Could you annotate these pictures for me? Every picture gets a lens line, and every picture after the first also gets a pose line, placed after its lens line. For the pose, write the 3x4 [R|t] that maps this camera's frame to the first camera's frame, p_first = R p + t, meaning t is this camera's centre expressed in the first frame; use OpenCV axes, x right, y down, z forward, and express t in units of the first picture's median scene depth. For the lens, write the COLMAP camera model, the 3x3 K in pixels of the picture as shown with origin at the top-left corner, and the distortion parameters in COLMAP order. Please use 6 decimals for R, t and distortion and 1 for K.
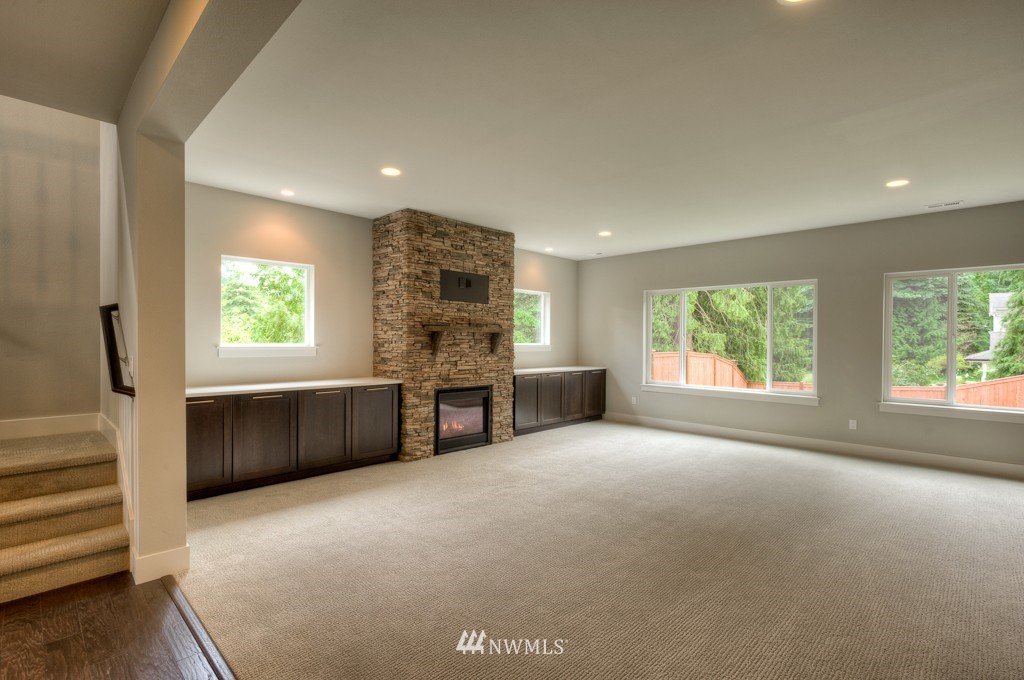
lens RADIAL K [[482.2, 0, 513.8], [0, 482.2, 342.4], [0, 0, 1]] dist [-0.002543, 0.001075]
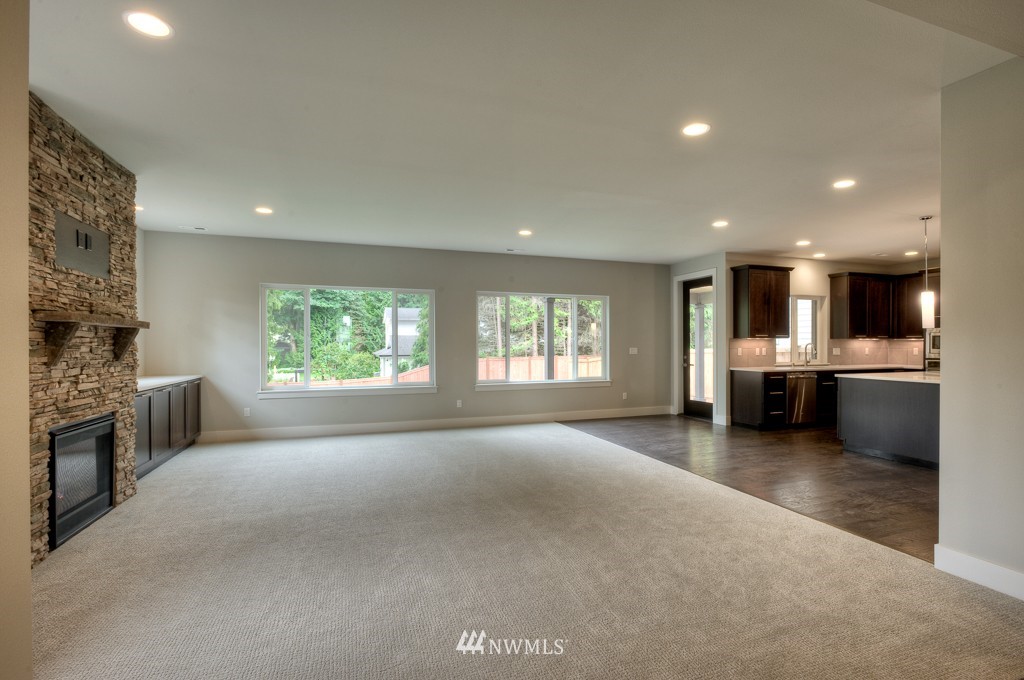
lens RADIAL K [[482.2, 0, 513.5], [0, 482.2, 343.0], [0, 0, 1]] dist [-0.002543, 0.001075]
pose [[0.445131, -0.006784, 0.895440, -0.384782], [0.010344, 0.999944, 0.002434, 0.004175], [-0.895406, 0.008179, 0.445176, 0.272437]]
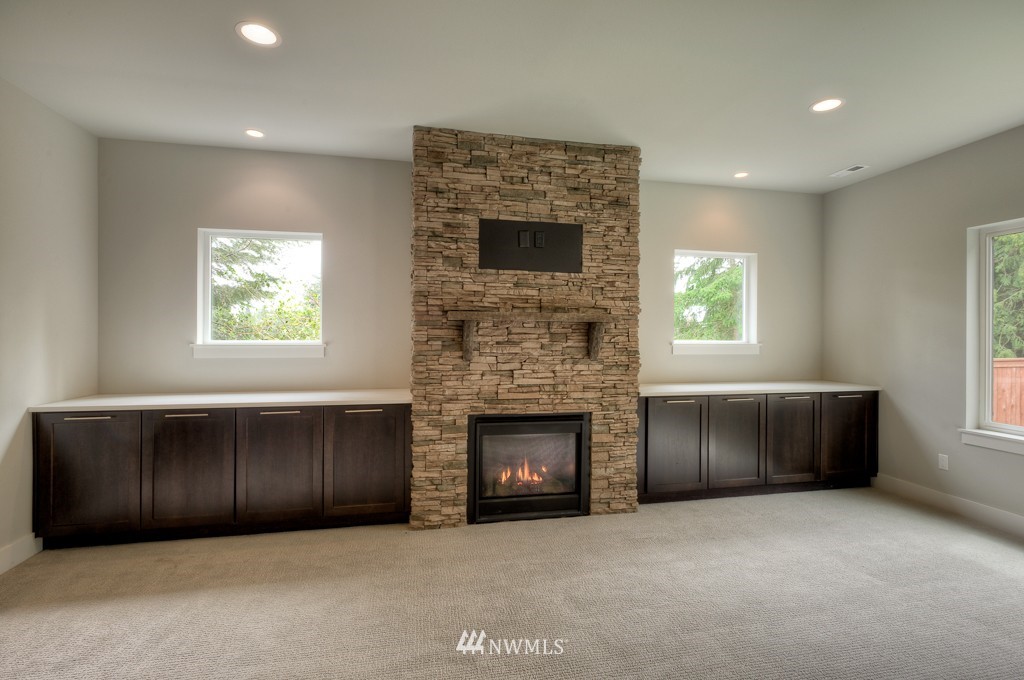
lens RADIAL K [[482.2, 0, 523.0], [0, 482.2, 337.6], [0, 0, 1]] dist [-0.002543, 0.001075]
pose [[0.835865, -0.004190, -0.548919, 0.212870], [0.000660, 0.999978, -0.006630, 0.002289], [0.548935, 0.005179, 0.835849, 0.487647]]
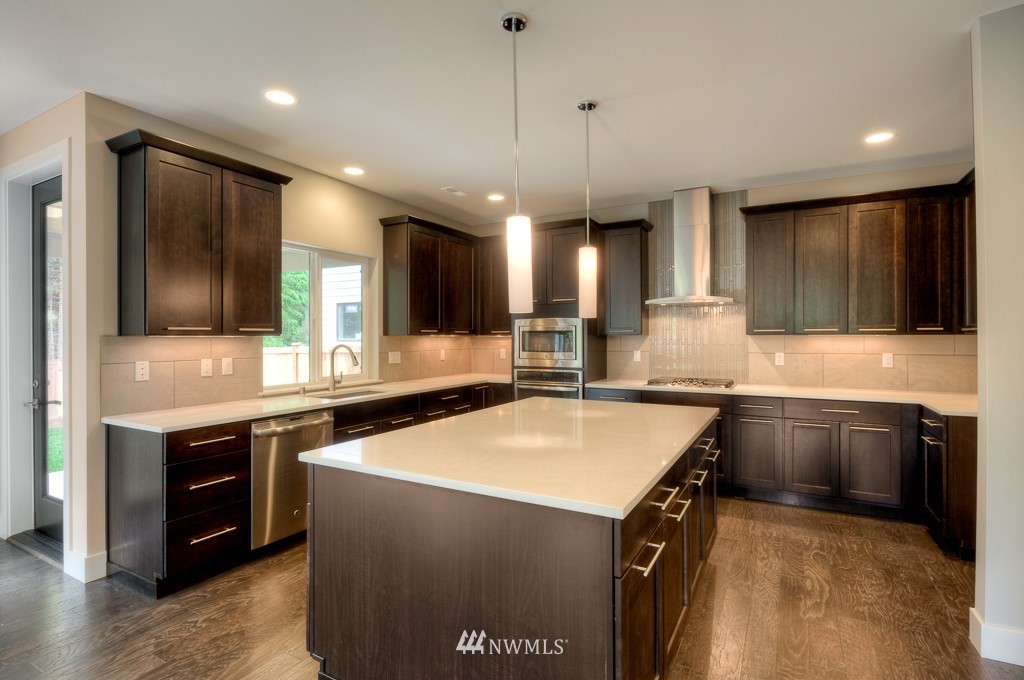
lens RADIAL K [[482.2, 0, 523.4], [0, 482.2, 331.7], [0, 0, 1]] dist [-0.002543, 0.001075]
pose [[-0.264083, 0.004295, 0.964490, 0.455600], [0.012592, 0.999920, -0.001005, 0.002120], [-0.964418, 0.011880, -0.264116, 0.062143]]
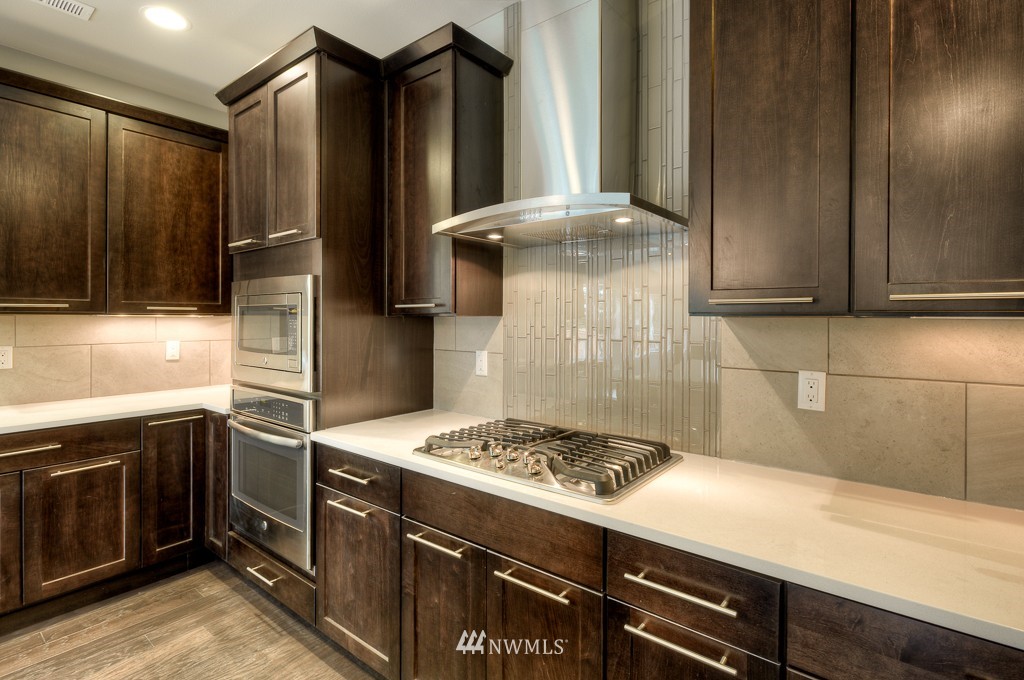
lens RADIAL K [[482.2, 0, 511.8], [0, 482.2, 323.5], [0, 0, 1]] dist [-0.002543, 0.001075]
pose [[-0.105494, -0.007410, 0.994392, 0.812996], [0.006987, 0.999942, 0.008193, 0.011839], [-0.994395, 0.007812, -0.105436, -0.306571]]
